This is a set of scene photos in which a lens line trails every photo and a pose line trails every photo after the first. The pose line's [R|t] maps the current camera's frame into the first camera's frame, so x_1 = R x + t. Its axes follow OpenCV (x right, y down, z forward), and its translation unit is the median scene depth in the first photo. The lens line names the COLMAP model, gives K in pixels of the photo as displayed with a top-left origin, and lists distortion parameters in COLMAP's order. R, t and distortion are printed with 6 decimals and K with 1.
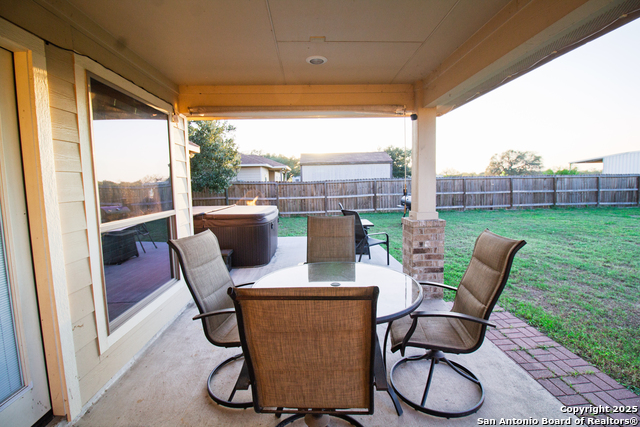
lens RADIAL K [[295.4, 0, 322.9], [0, 295.4, 210.4], [0, 0, 1]] dist [0.000688, -0.017424]
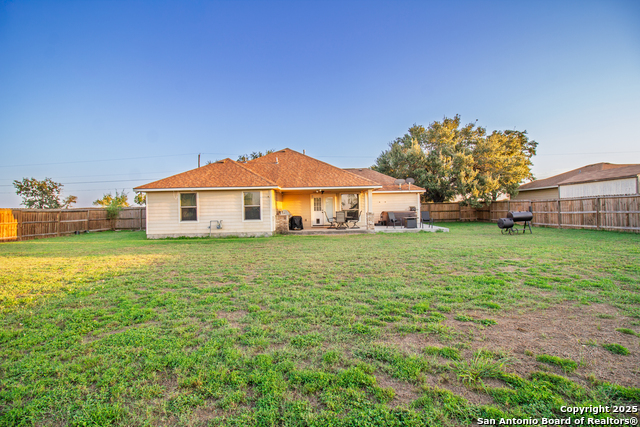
lens RADIAL K [[295.4, 0, 322.9], [0, 295.4, 210.4], [0, 0, 1]] dist [0.000688, -0.017424]
pose [[0.041163, 0.028421, -0.998748, 1.130434], [-0.052822, 0.998259, 0.026230, -0.033576], [0.997755, 0.051676, 0.042592, 0.013937]]
